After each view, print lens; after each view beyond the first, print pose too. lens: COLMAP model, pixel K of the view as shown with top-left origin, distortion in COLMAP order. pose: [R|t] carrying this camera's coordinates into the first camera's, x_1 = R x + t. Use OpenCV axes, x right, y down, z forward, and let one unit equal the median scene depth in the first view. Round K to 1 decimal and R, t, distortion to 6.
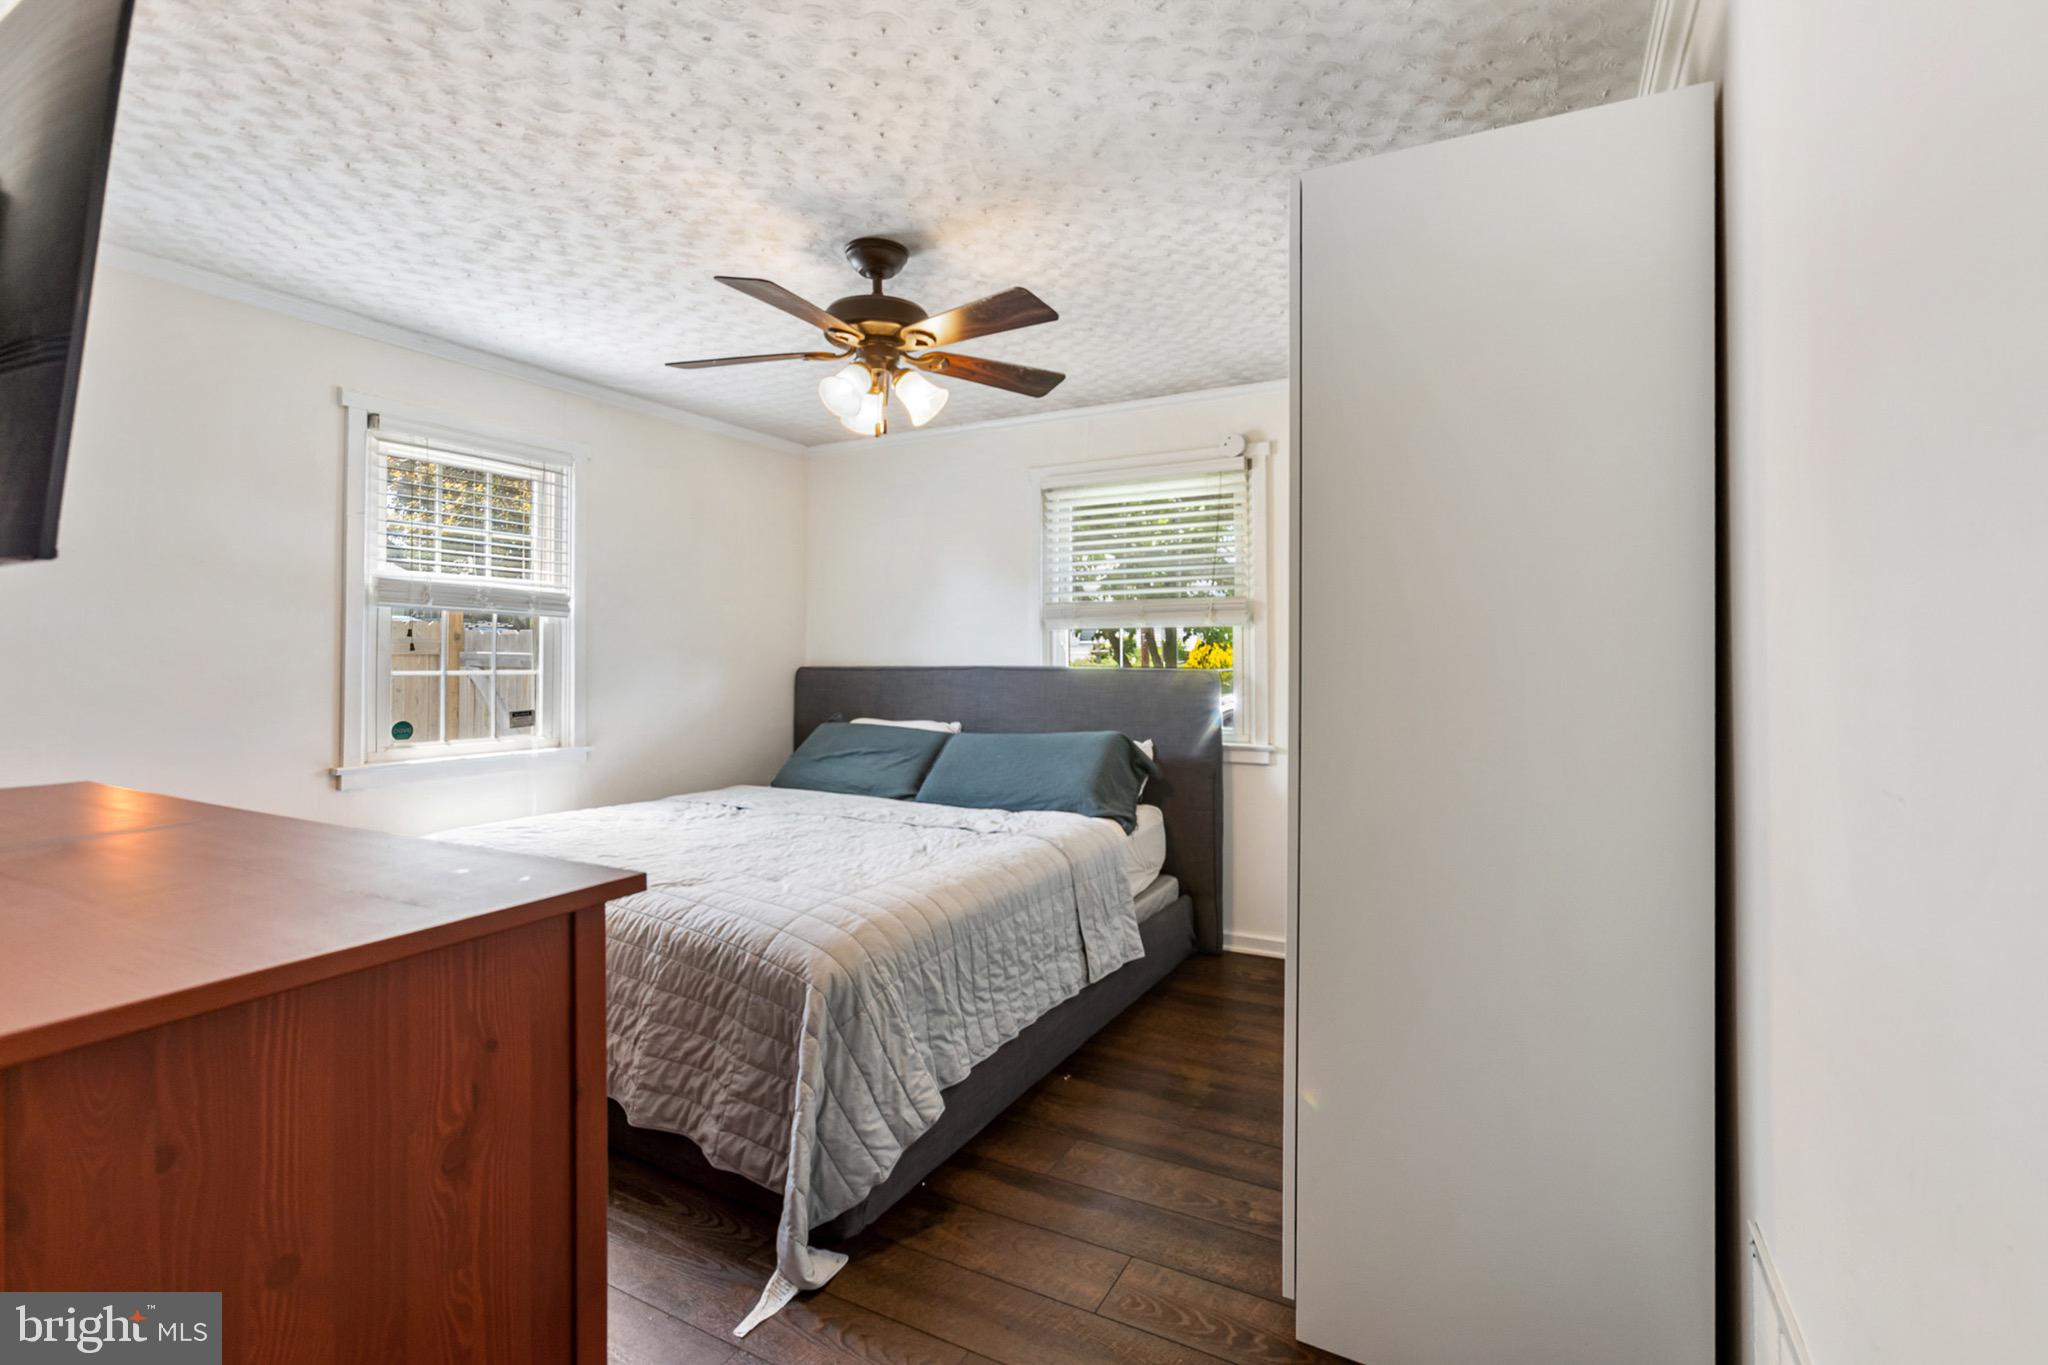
lens RADIAL K [[914.0, 0, 1028.0], [0, 914.0, 671.0], [0, 0, 1]] dist [-0.023498, 0.016493]
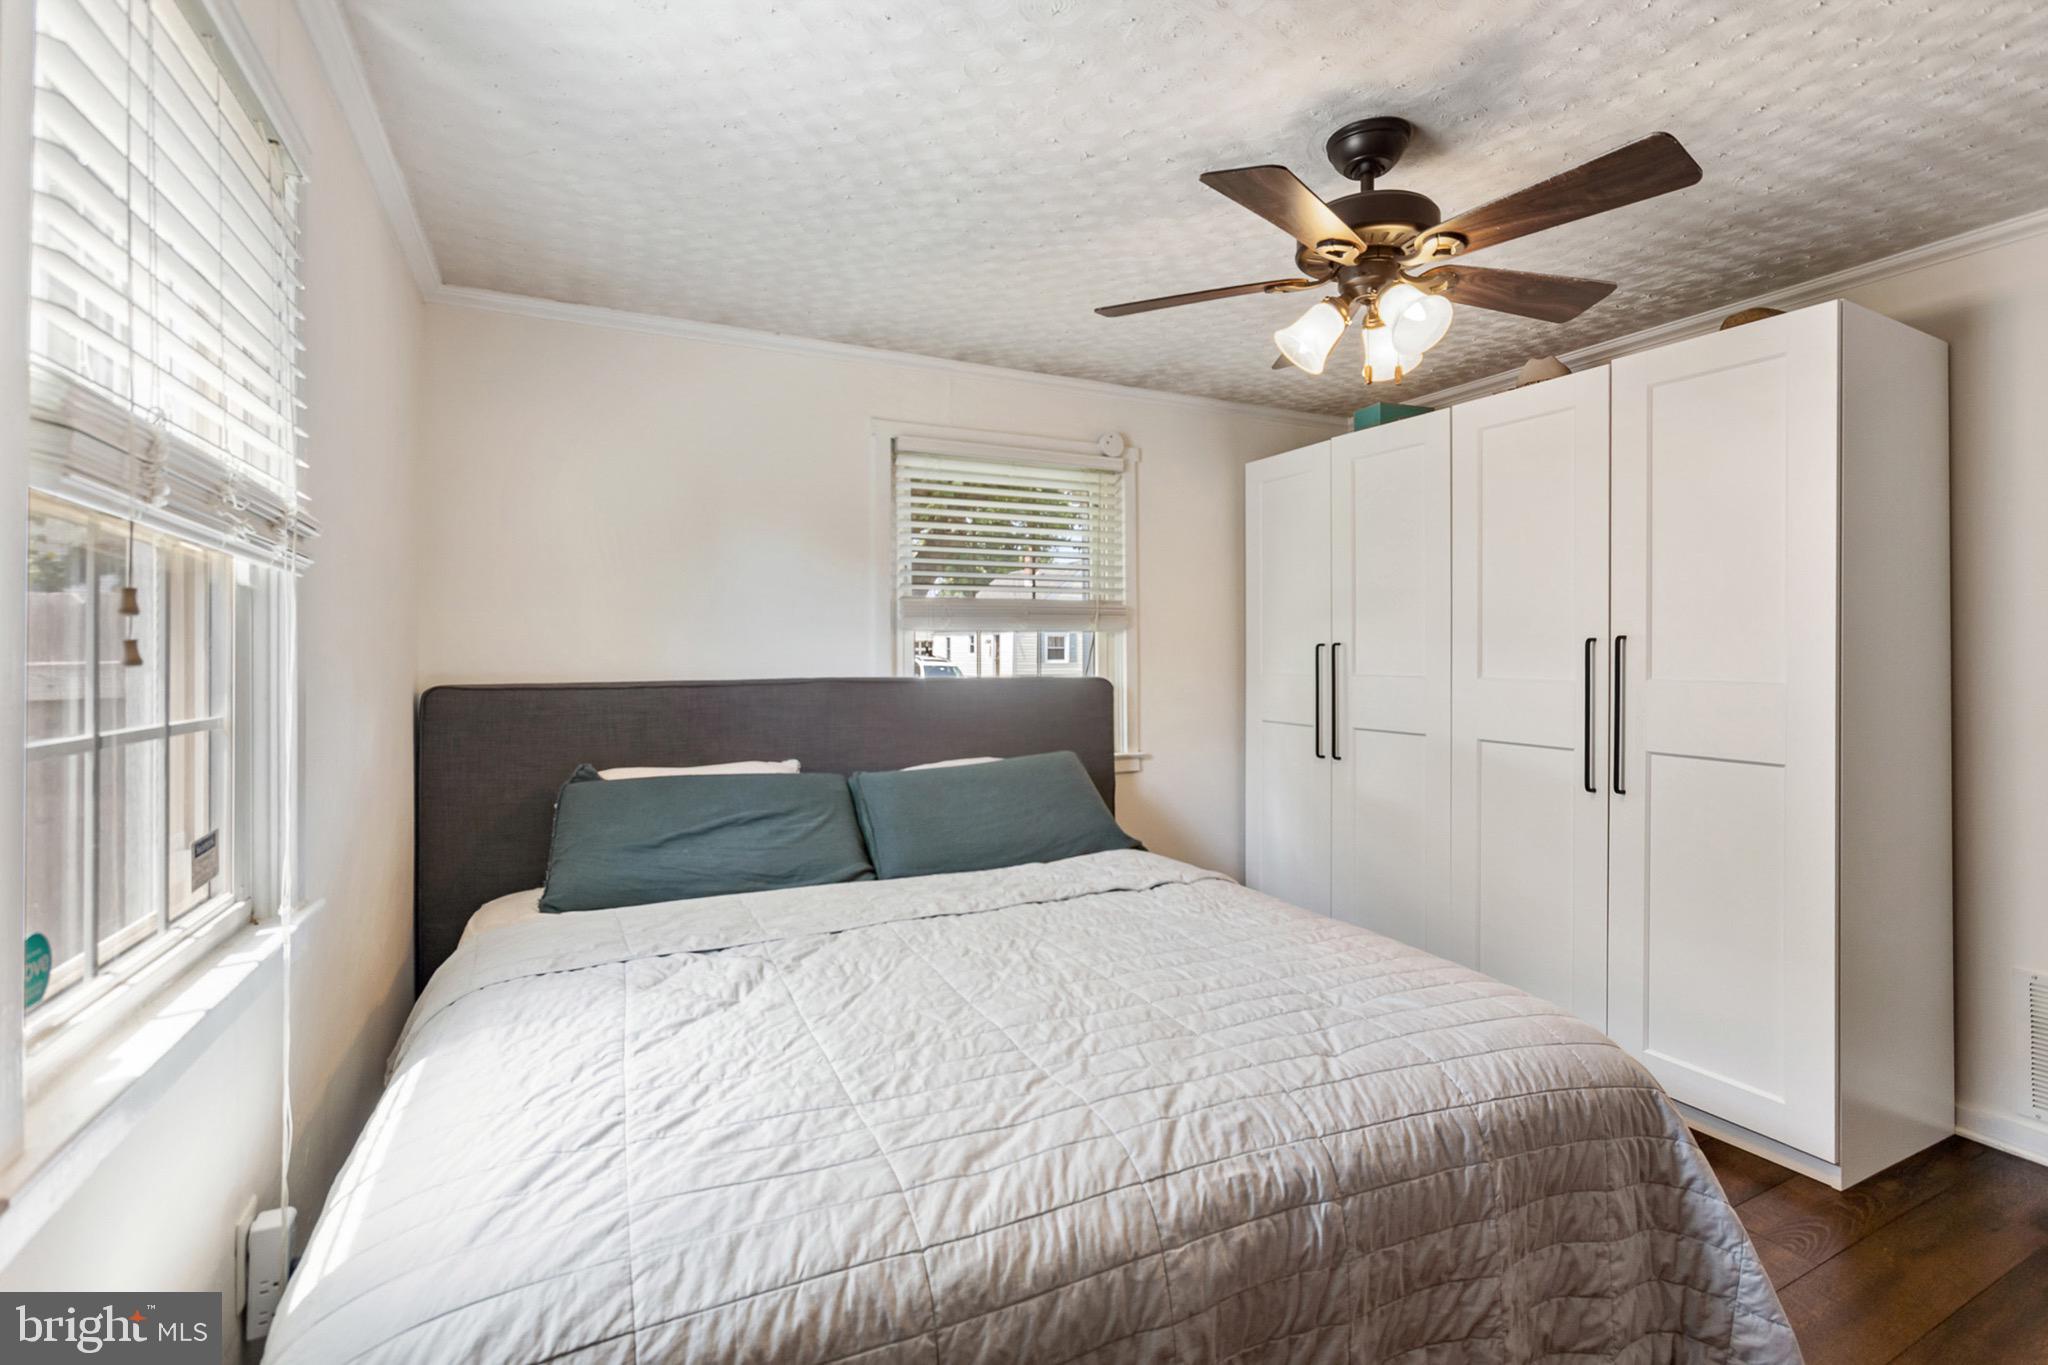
lens RADIAL K [[914.0, 0, 1028.0], [0, 914.0, 671.0], [0, 0, 1]] dist [-0.023498, 0.016493]
pose [[0.586416, -0.015046, 0.809870, -0.383067], [0.017129, 0.999834, 0.006172, -0.009367], [-0.809829, 0.010253, 0.586576, 0.316484]]
